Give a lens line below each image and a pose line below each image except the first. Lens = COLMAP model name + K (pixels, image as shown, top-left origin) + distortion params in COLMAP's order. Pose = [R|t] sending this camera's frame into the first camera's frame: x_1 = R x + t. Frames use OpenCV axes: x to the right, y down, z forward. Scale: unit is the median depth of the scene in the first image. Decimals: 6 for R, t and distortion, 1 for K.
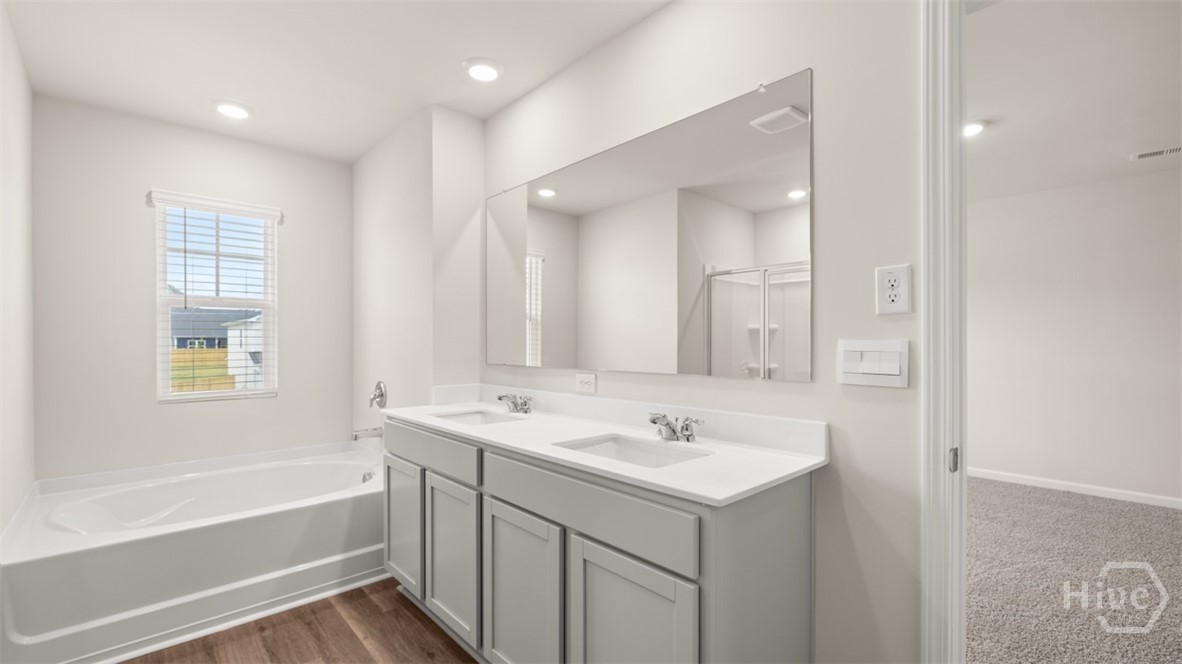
lens RADIAL K [[485.0, 0, 590.2], [0, 485.0, 345.1], [0, 0, 1]] dist [-0.000106, -0.000074]
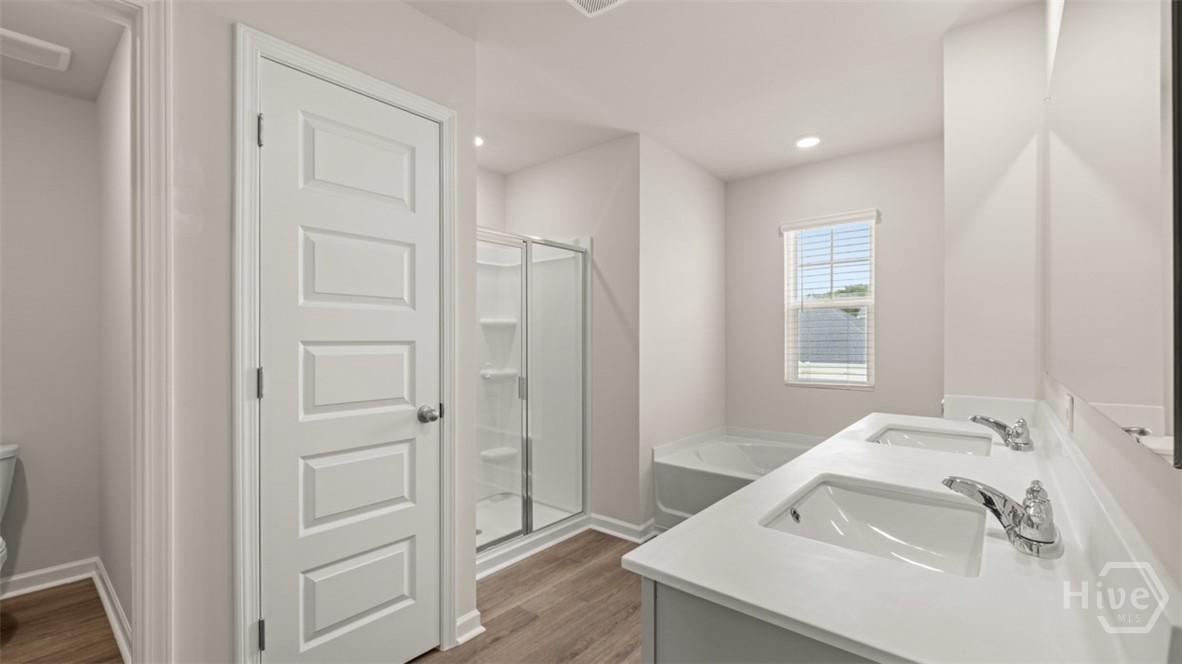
lens RADIAL K [[496.5, 0, 587.5], [0, 496.5, 333.5], [0, 0, 1]] dist [-0.001526, -0.000210]
pose [[0.109048, -0.017303, -0.993886, 0.370963], [0.002570, 0.999850, -0.017125, 0.000541], [0.994033, -0.000687, 0.109076, 0.317479]]
